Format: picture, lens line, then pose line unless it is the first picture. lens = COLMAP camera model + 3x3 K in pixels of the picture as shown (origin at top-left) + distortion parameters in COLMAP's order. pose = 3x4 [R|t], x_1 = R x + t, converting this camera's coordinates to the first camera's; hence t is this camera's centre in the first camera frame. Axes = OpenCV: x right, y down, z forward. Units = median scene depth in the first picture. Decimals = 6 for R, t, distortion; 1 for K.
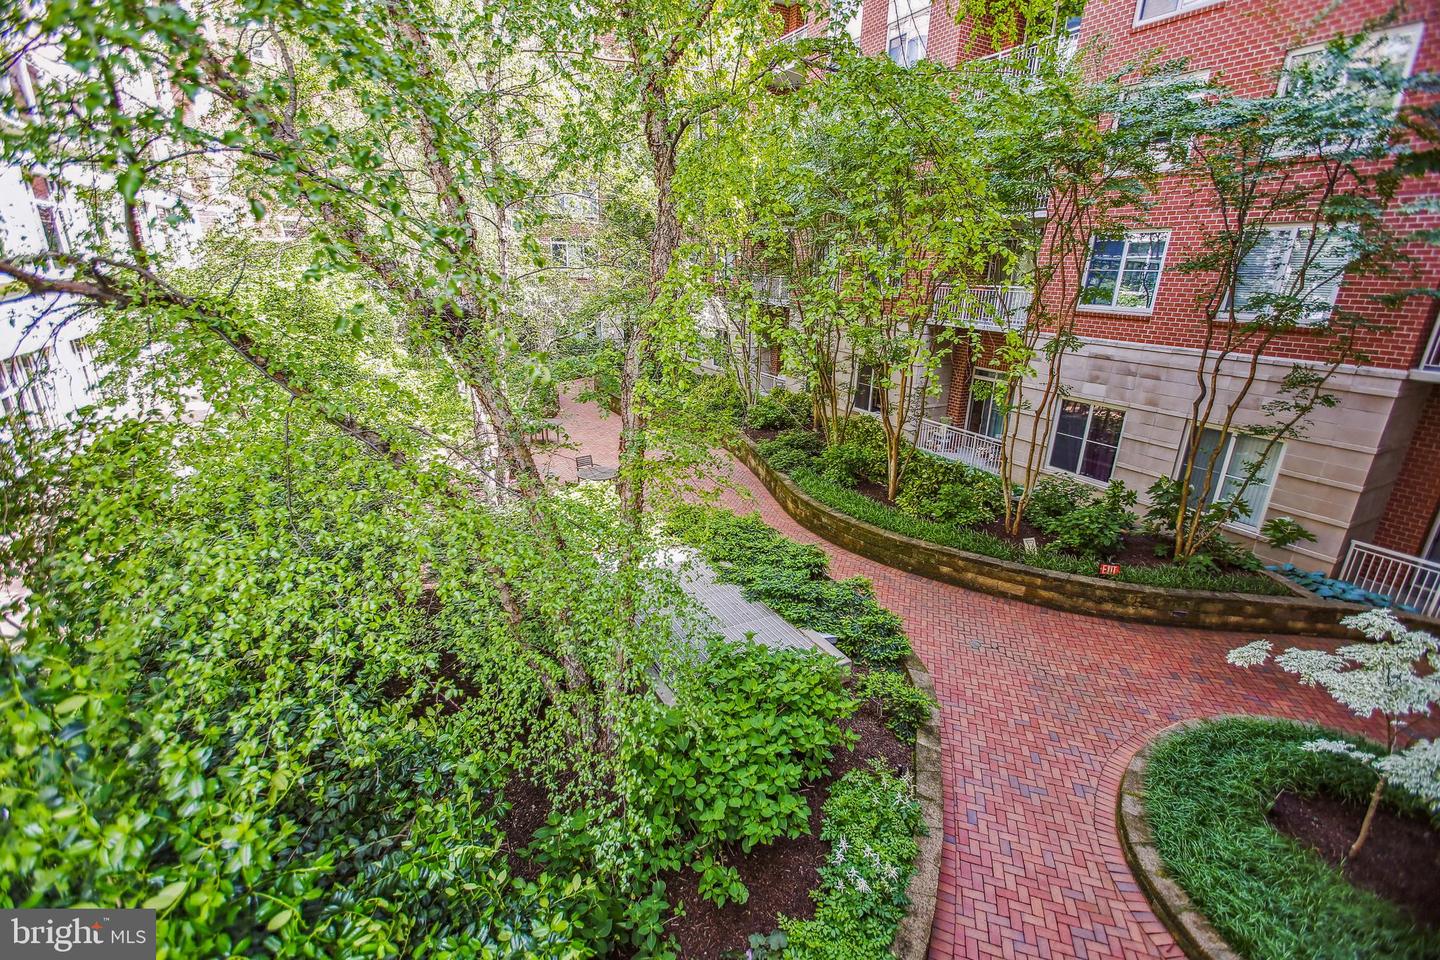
lens RADIAL K [[661.8, 0, 714.7], [0, 661.8, 493.9], [0, 0, 1]] dist [0.000626, 0.000382]
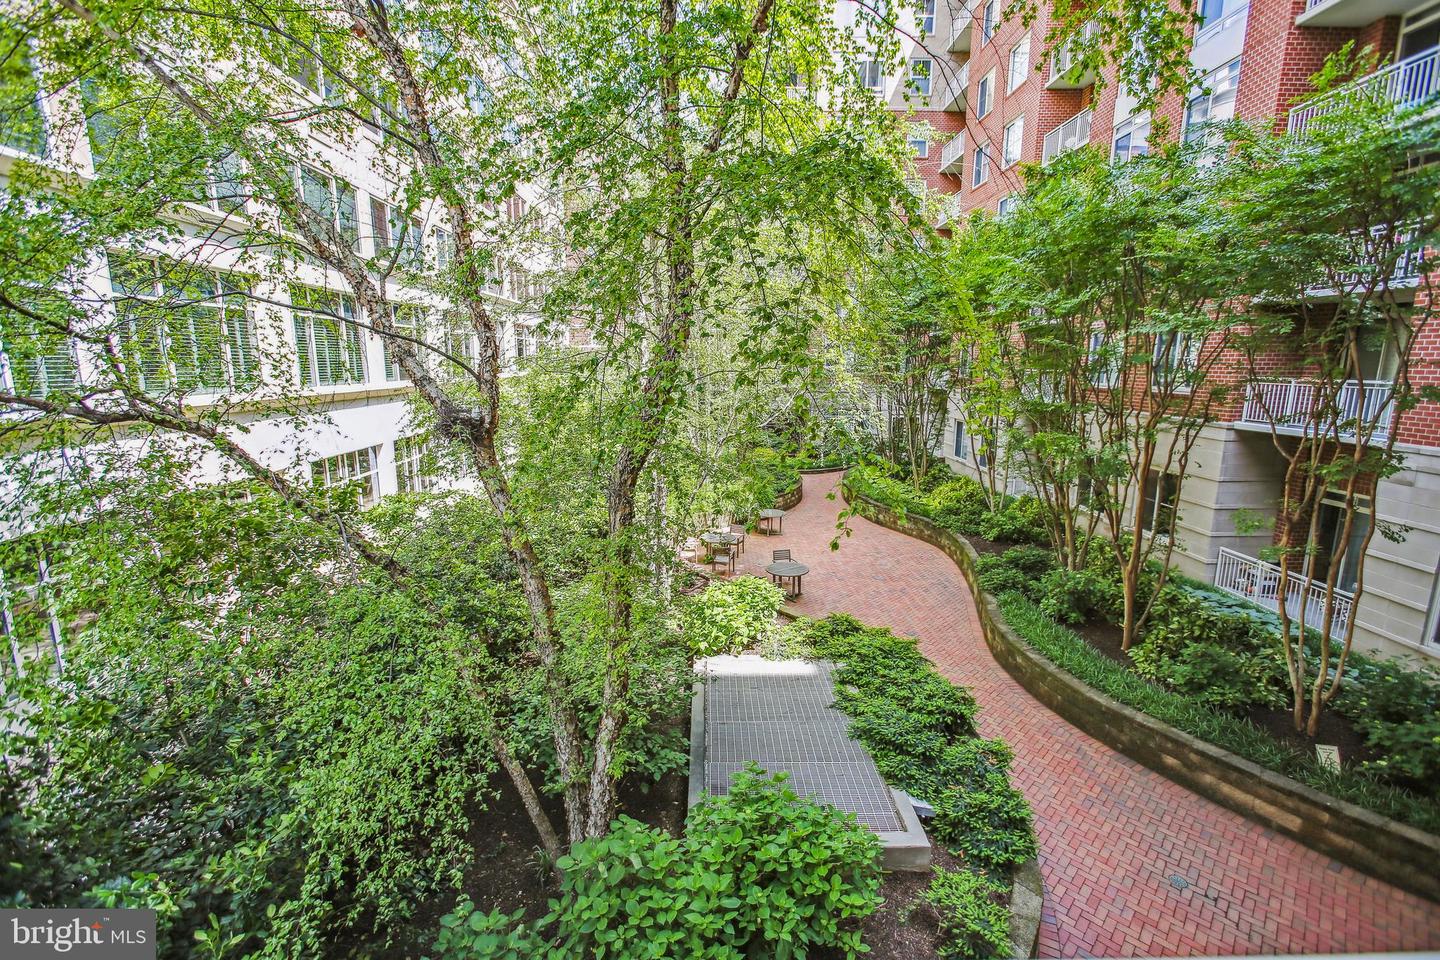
lens RADIAL K [[653.9, 0, 689.5], [0, 653.9, 485.1], [0, 0, 1]] dist [0.000563, 0.001818]
pose [[0.876958, 0.063548, -0.476347, 0.208031], [-0.132641, 0.984722, -0.112825, -0.032952], [0.461899, 0.162126, 0.871989, 0.077748]]
